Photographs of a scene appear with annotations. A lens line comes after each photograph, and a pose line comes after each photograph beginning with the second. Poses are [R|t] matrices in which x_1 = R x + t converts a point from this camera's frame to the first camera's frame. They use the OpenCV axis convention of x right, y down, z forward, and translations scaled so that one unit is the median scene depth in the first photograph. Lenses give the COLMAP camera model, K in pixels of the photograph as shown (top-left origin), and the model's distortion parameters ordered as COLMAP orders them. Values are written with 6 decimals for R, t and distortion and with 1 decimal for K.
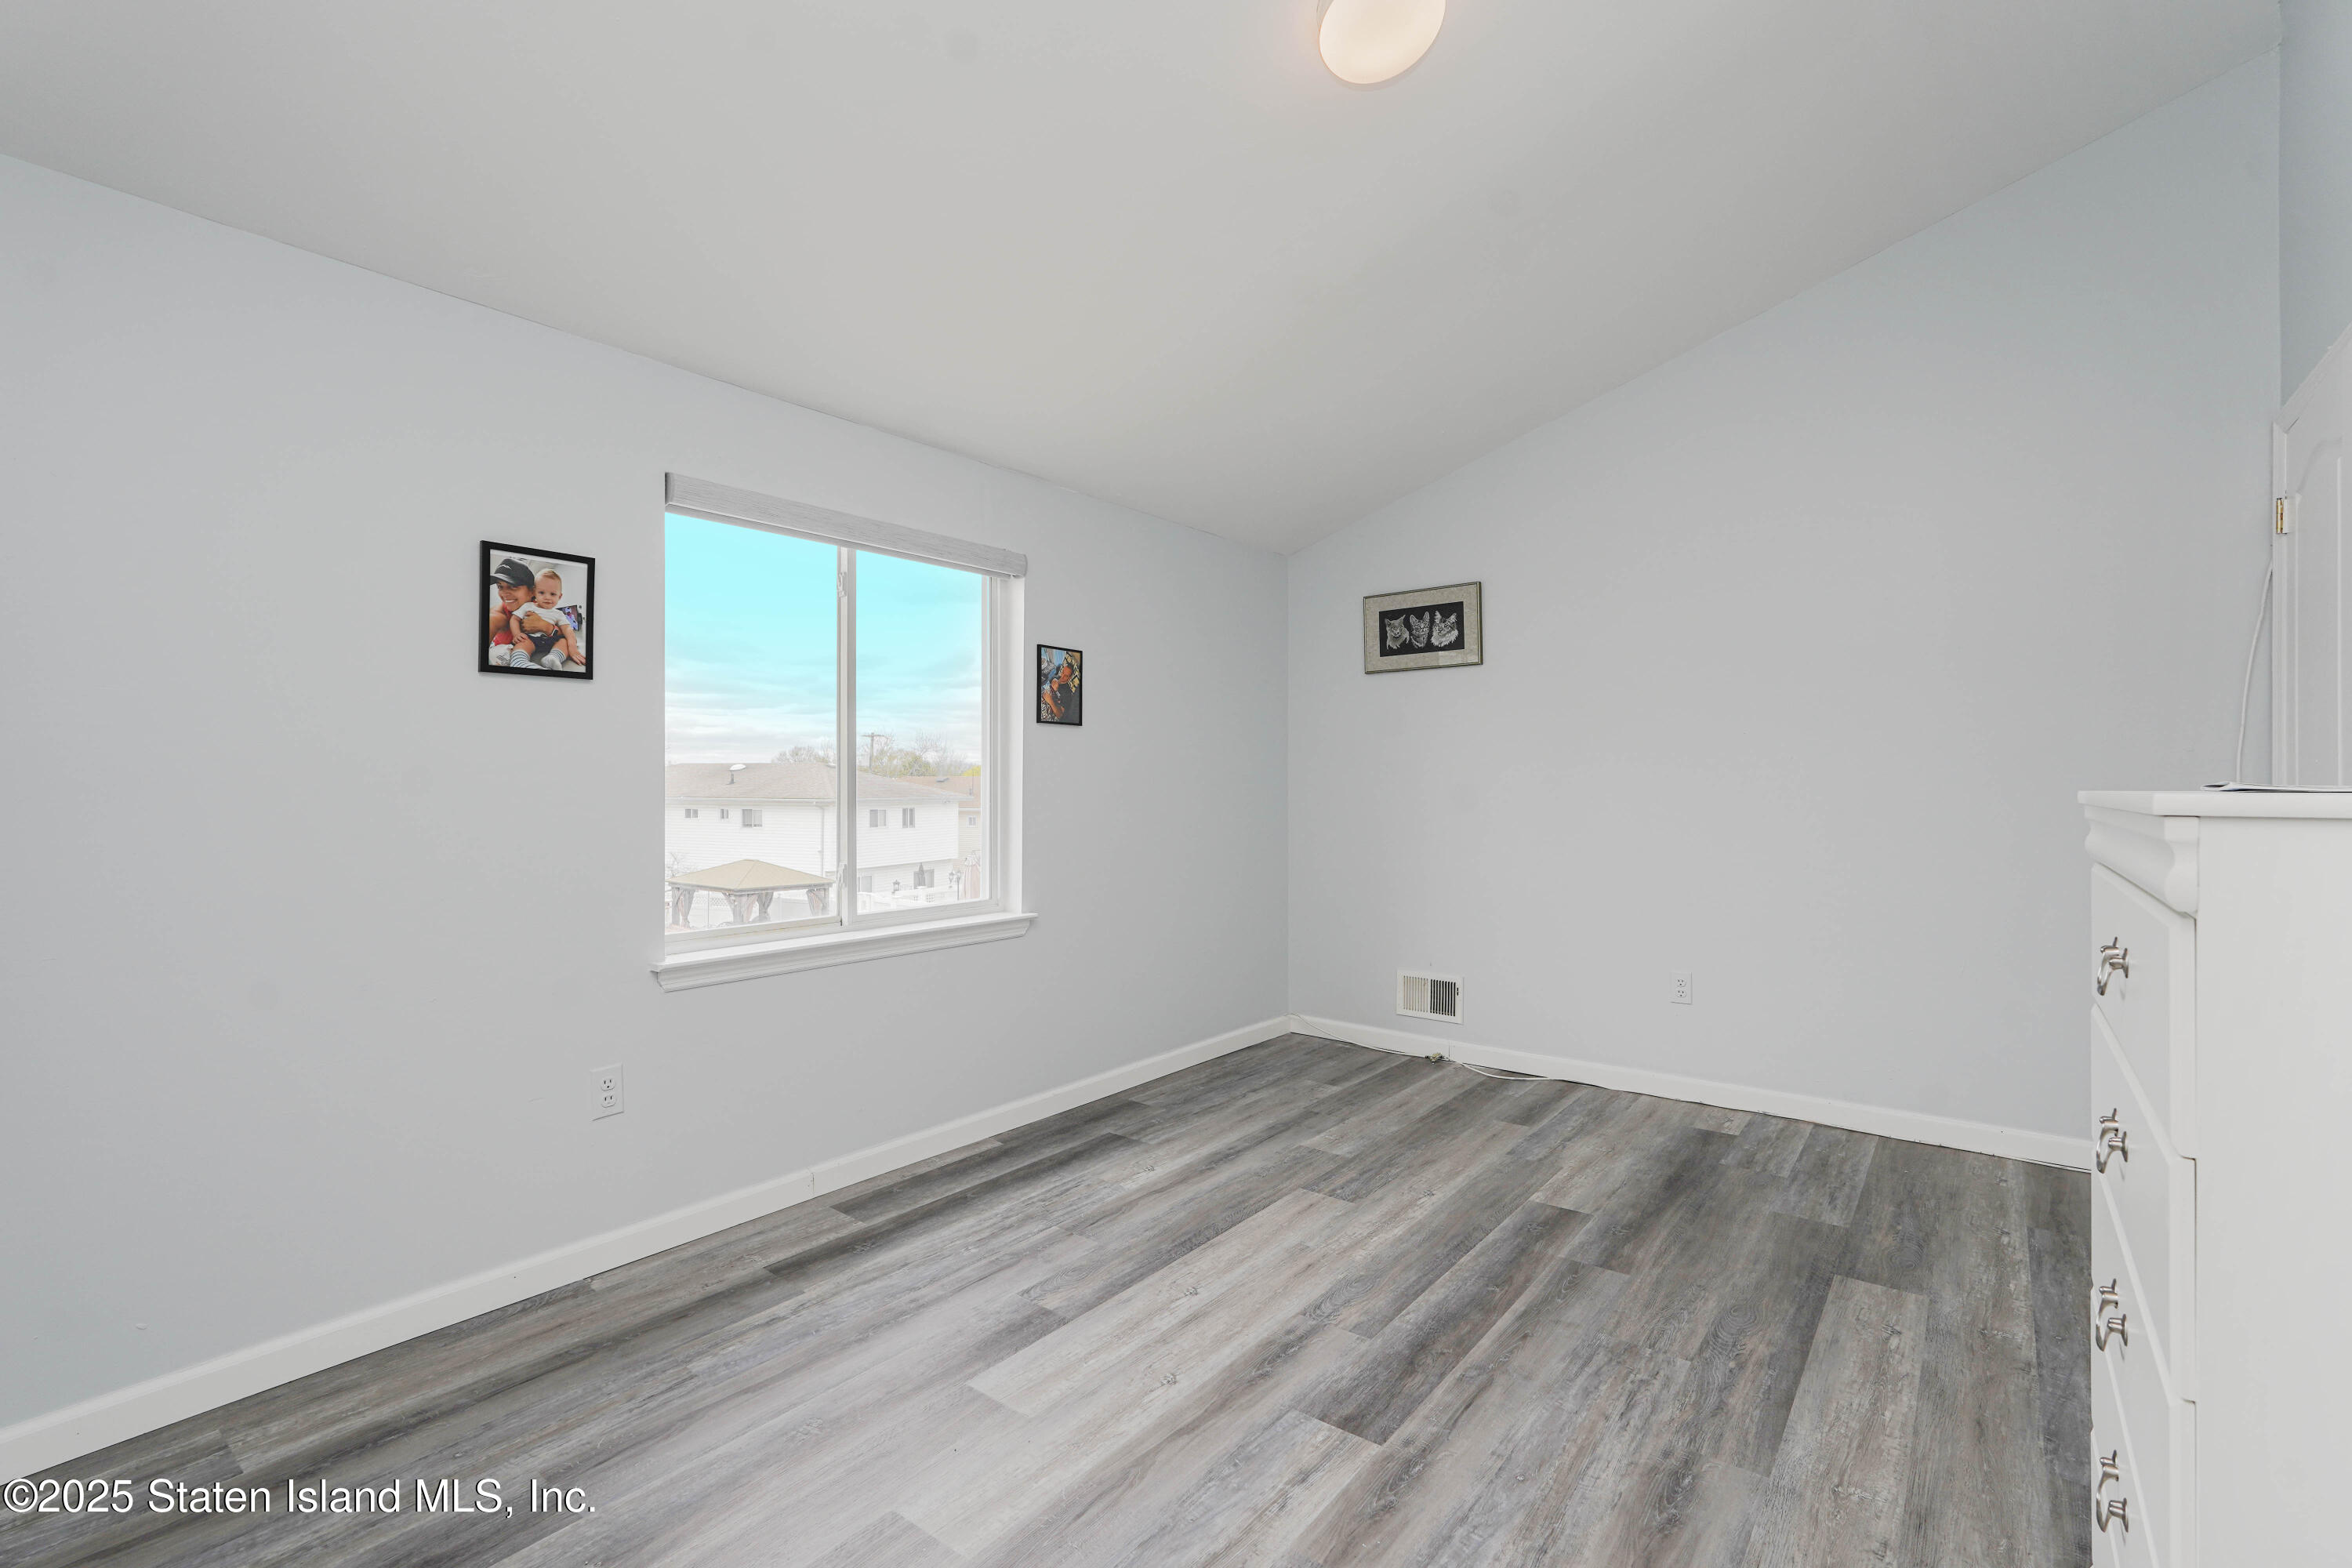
lens RADIAL K [[1047.5, 0, 1171.7], [0, 1047.5, 793.2], [0, 0, 1]] dist [-0.019442, 0.010111]
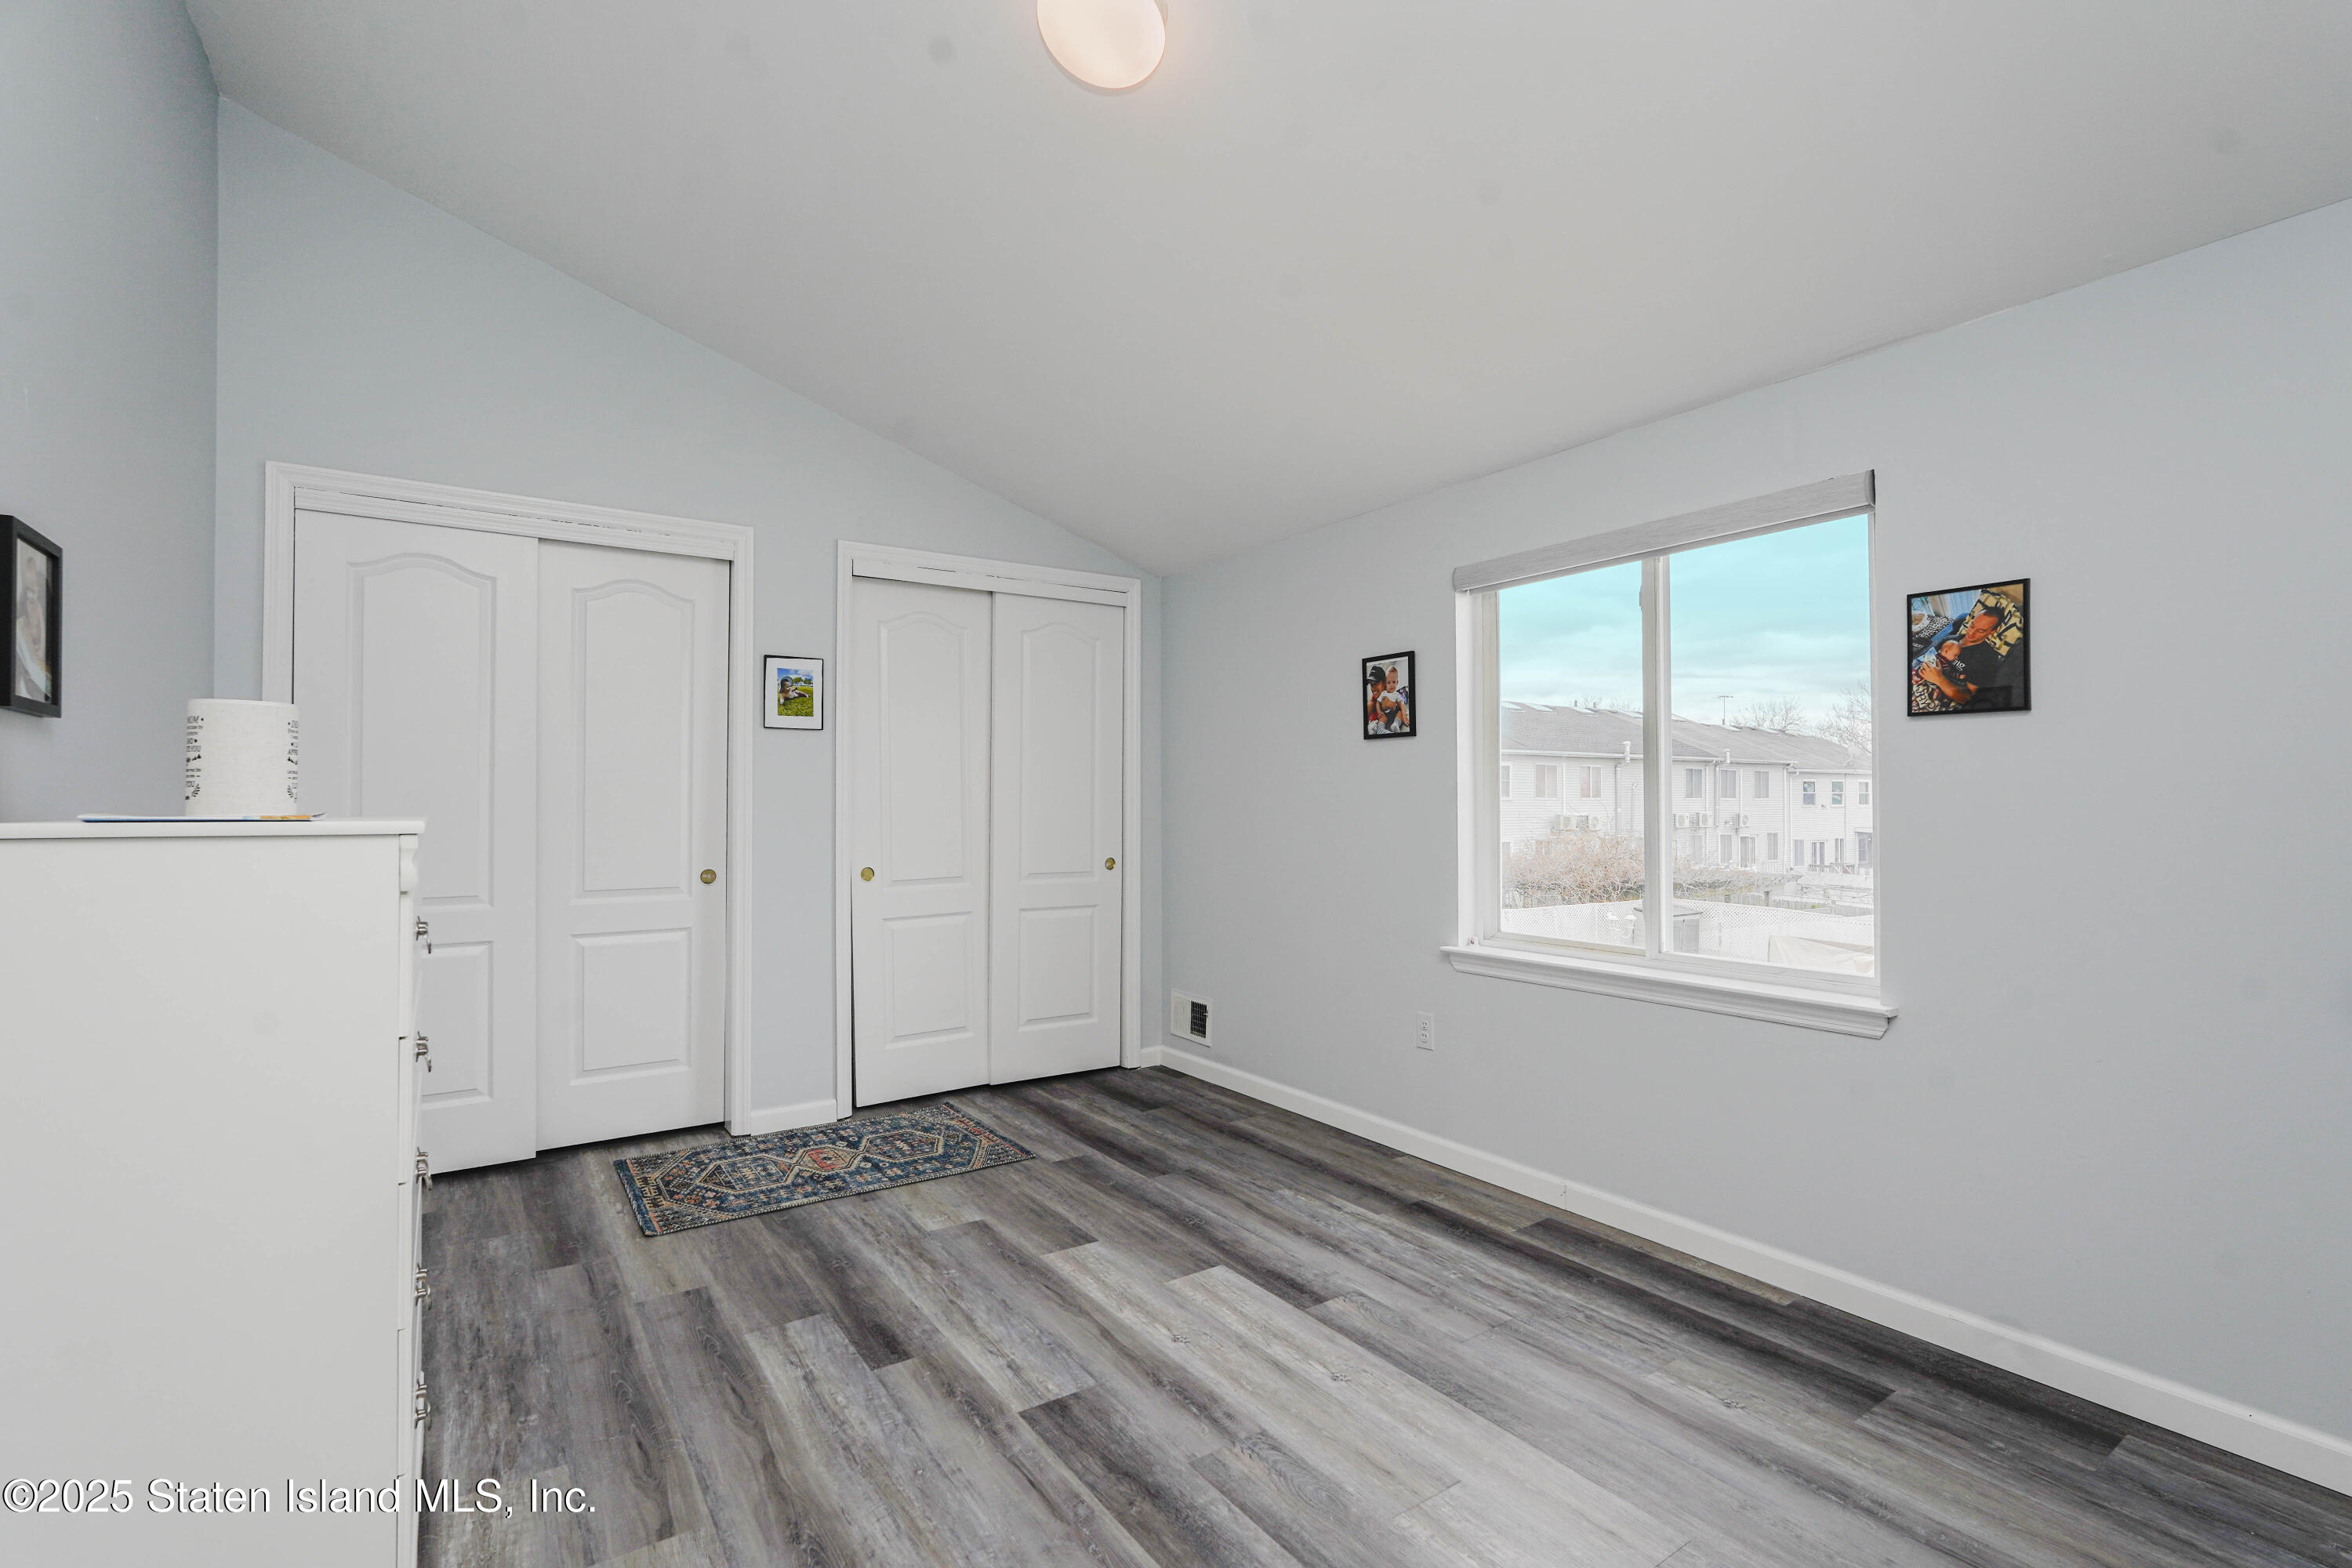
lens RADIAL K [[1047.5, 0, 1171.7], [0, 1047.5, 793.2], [0, 0, 1]] dist [-0.019442, 0.010111]
pose [[-0.296986, -0.010681, -0.954822, 0.939557], [-0.007940, 0.999930, -0.008716, -0.015984], [0.954849, 0.004992, -0.297050, 1.146285]]
